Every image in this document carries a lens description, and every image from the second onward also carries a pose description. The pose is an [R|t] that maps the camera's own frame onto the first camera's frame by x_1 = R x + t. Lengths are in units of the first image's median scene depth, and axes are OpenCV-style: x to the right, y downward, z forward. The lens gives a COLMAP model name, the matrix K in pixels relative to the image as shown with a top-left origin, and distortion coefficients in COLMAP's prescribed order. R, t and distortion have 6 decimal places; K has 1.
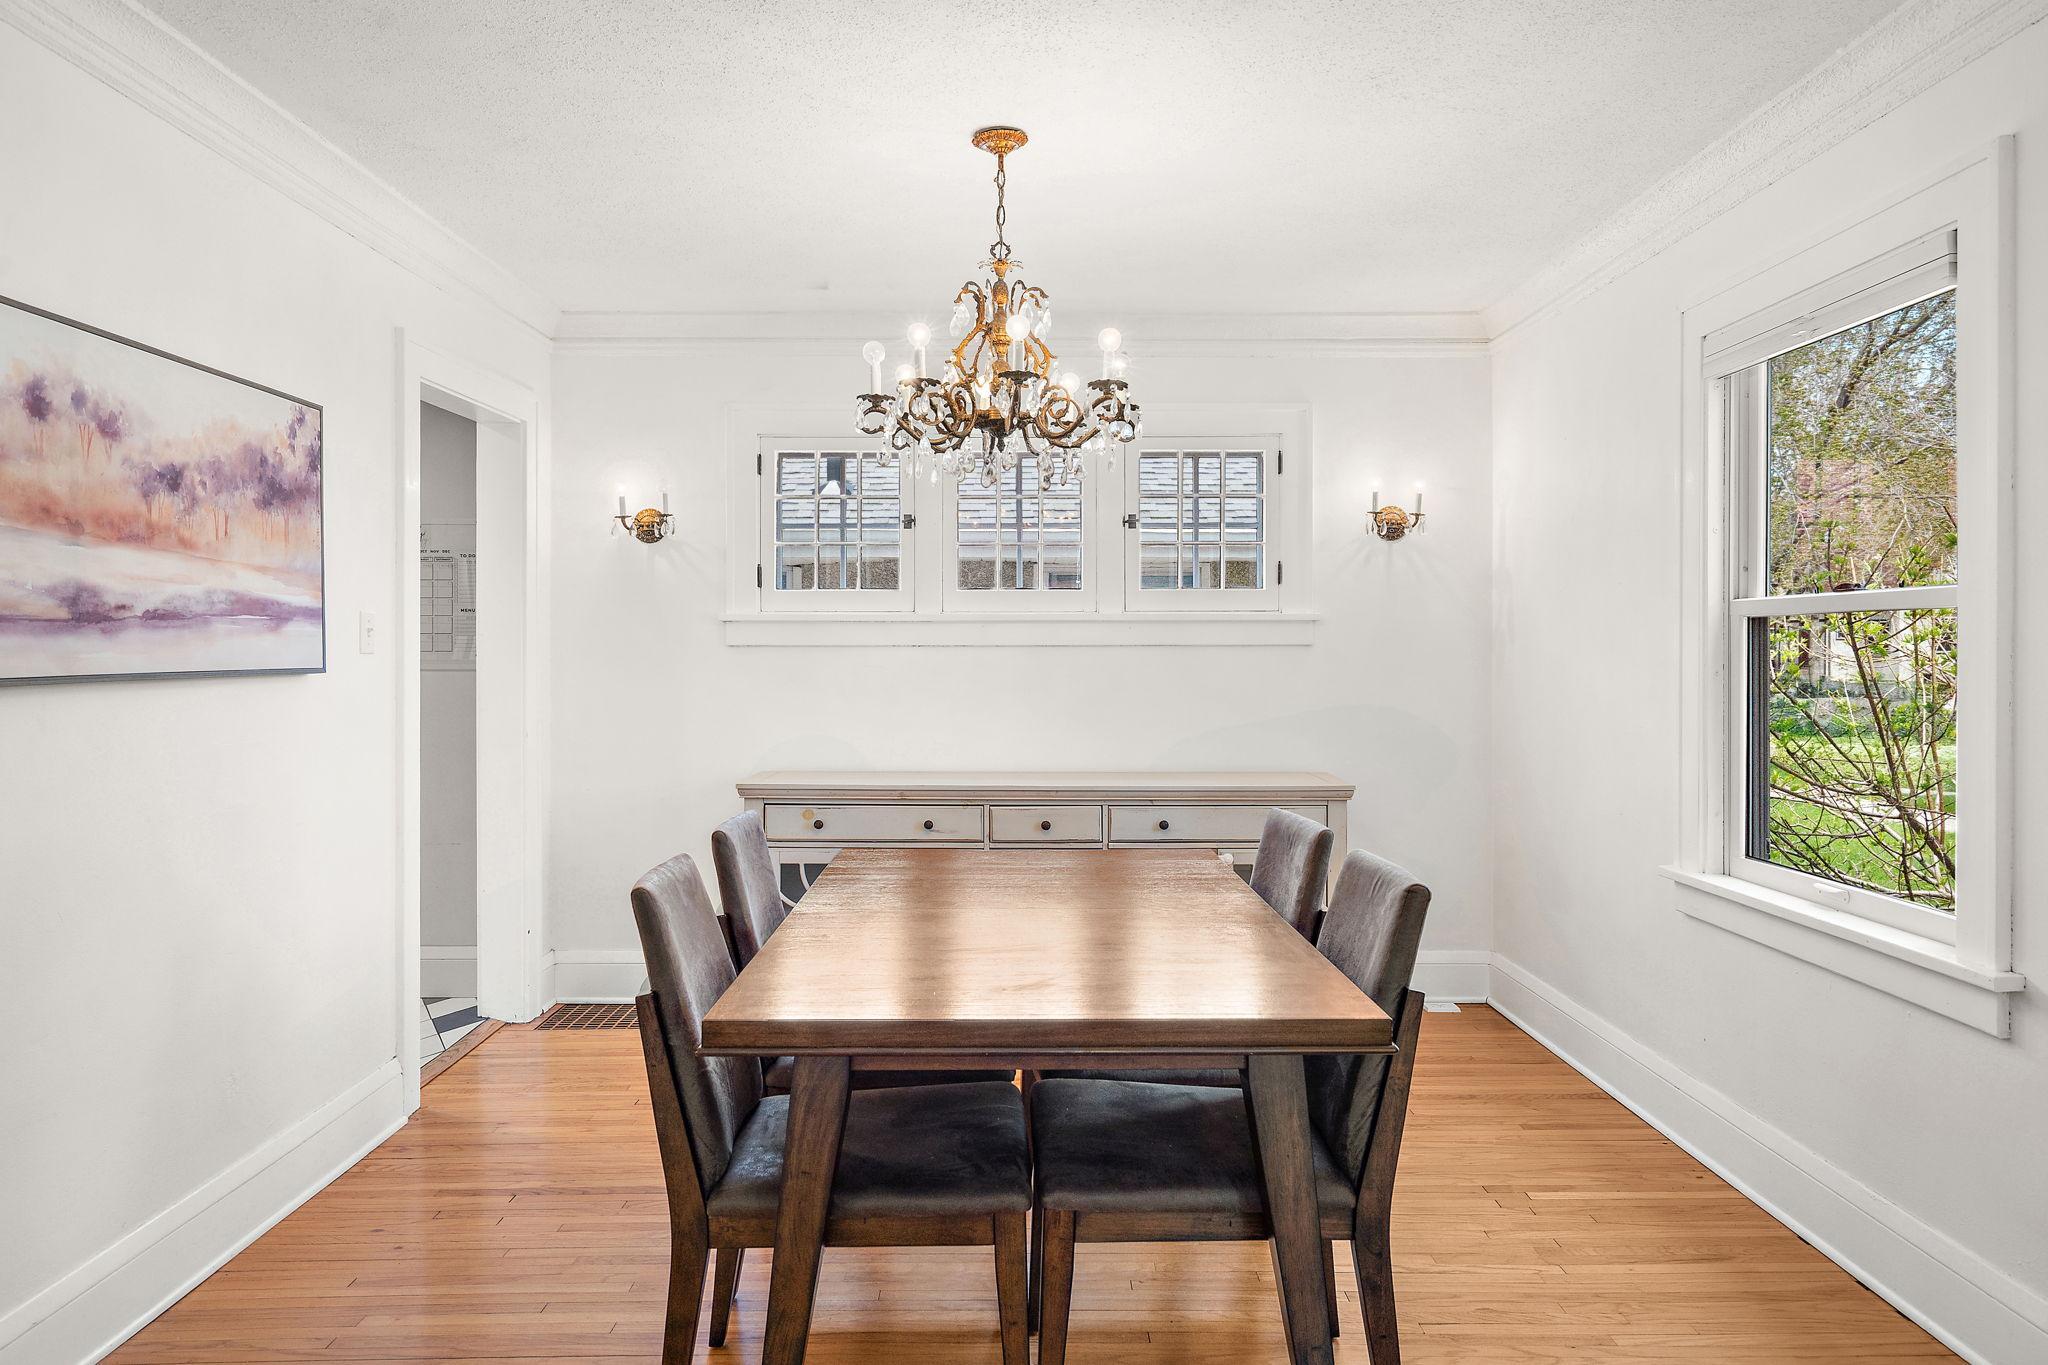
lens RADIAL K [[1298.0, 0, 1018.2], [0, 1298.0, 657.5], [0, 0, 1]] dist [0.001397, -0.000380]
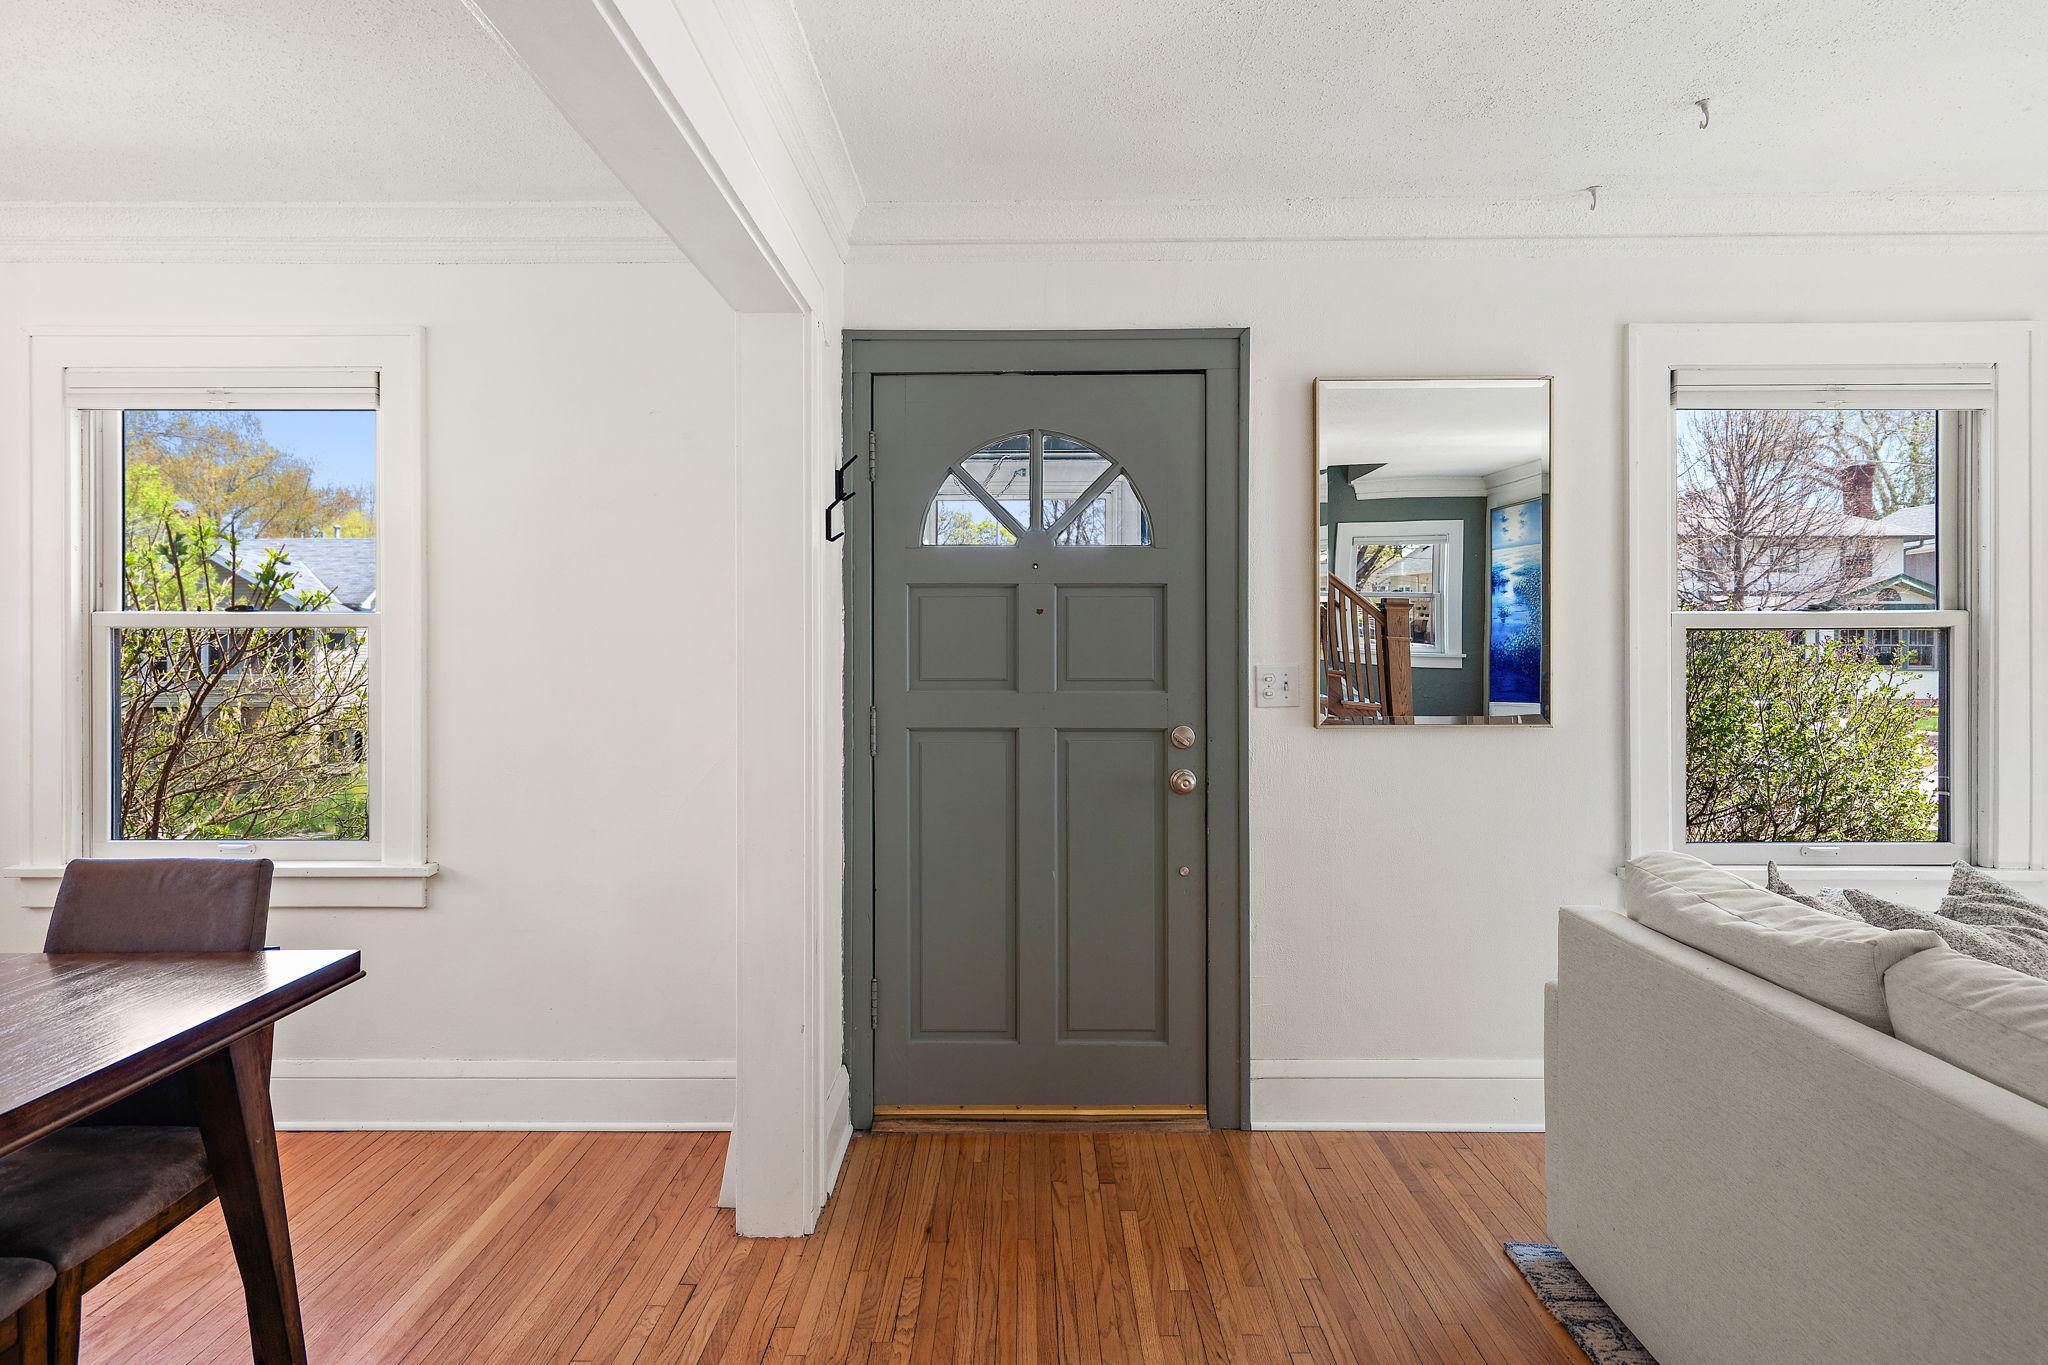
lens RADIAL K [[1259.3, 0, 1019.2], [0, 1259.3, 649.5], [0, 0, 1]] dist [0.011340, 0.001489]
pose [[0.017240, 0.003029, 0.999847, -0.532189], [0.004161, 0.999987, -0.003101, -0.005160], [-0.999843, 0.004214, 0.017227, 0.189928]]
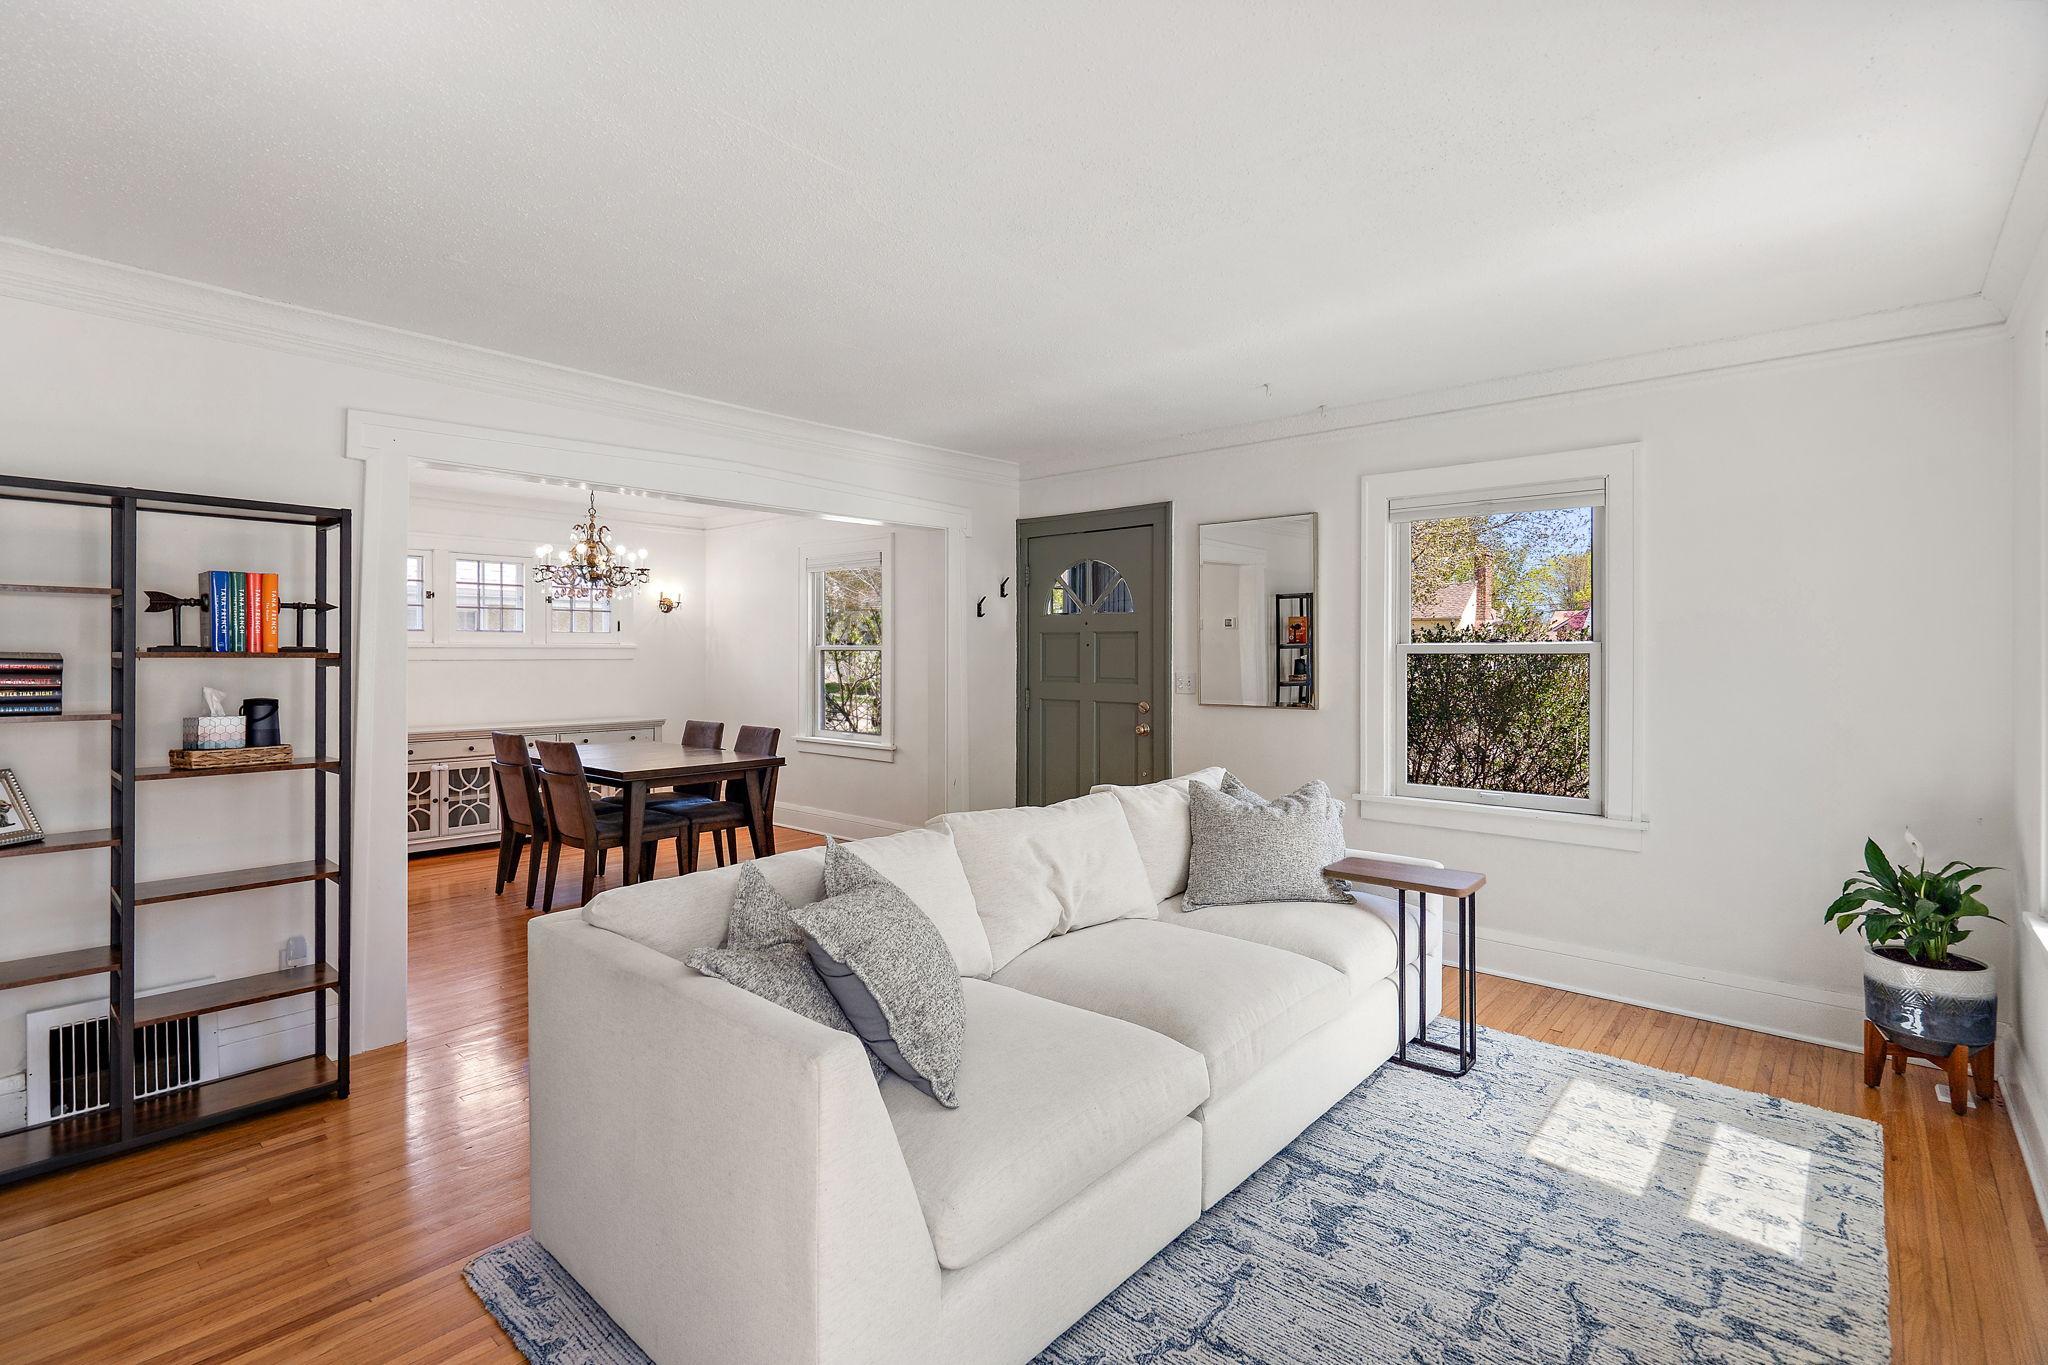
lens RADIAL K [[959.5, 0, 1019.8], [0, 959.5, 654.6], [0, 0, 1]] dist [-0.000928, -0.000067]
pose [[0.663910, -0.000810, 0.747812, -0.828880], [0.000677, 1.000000, 0.000482, -0.024388], [-0.747812, 0.000186, 0.663911, -0.868925]]
